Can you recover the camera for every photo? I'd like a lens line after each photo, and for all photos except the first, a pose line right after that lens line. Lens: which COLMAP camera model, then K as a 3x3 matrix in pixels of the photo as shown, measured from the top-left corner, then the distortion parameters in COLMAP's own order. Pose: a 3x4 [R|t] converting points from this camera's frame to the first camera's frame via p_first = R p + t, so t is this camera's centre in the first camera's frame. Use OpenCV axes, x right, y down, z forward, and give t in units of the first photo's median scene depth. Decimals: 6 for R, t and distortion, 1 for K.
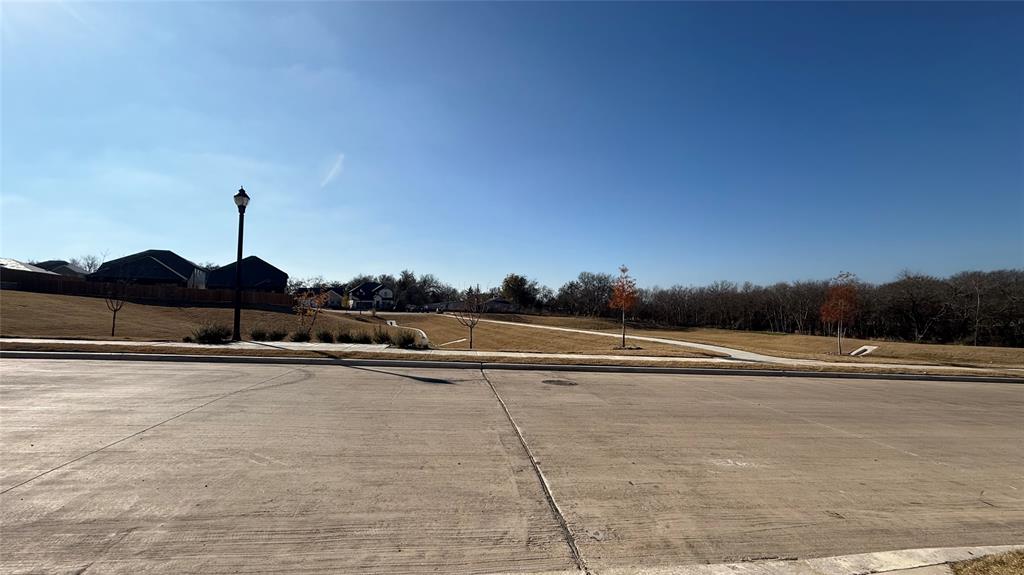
lens RADIAL K [[407.8, 0, 507.3], [0, 407.8, 291.4], [0, 0, 1]] dist [-0.000027, 0.000173]
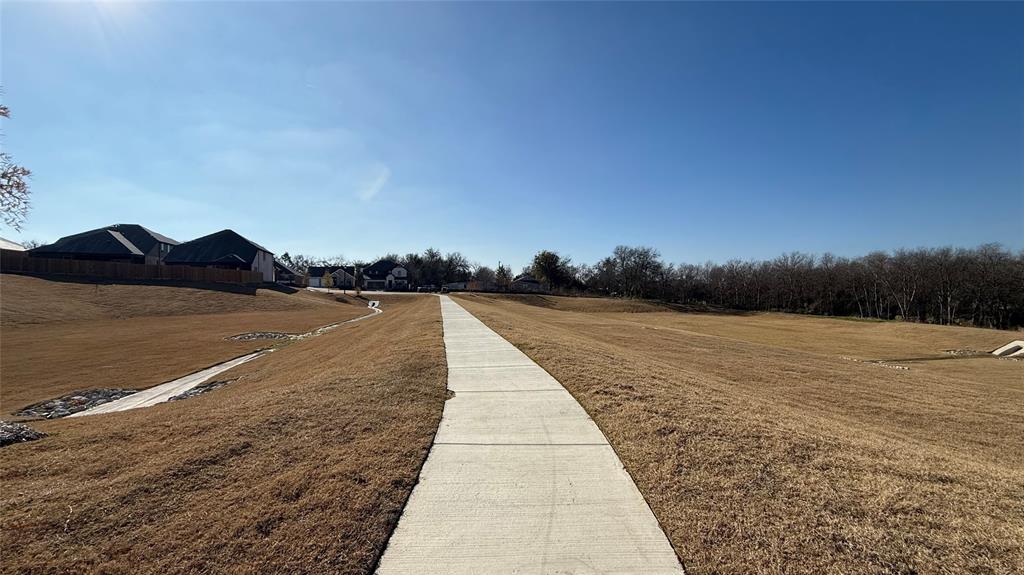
lens RADIAL K [[407.8, 0, 507.3], [0, 407.8, 291.4], [0, 0, 1]] dist [-0.000027, 0.000173]
pose [[0.990734, -0.000652, -0.135812, 0.093674], [0.006745, 0.998991, 0.044408, 0.011636], [0.135645, -0.044912, 0.989739, 0.151656]]
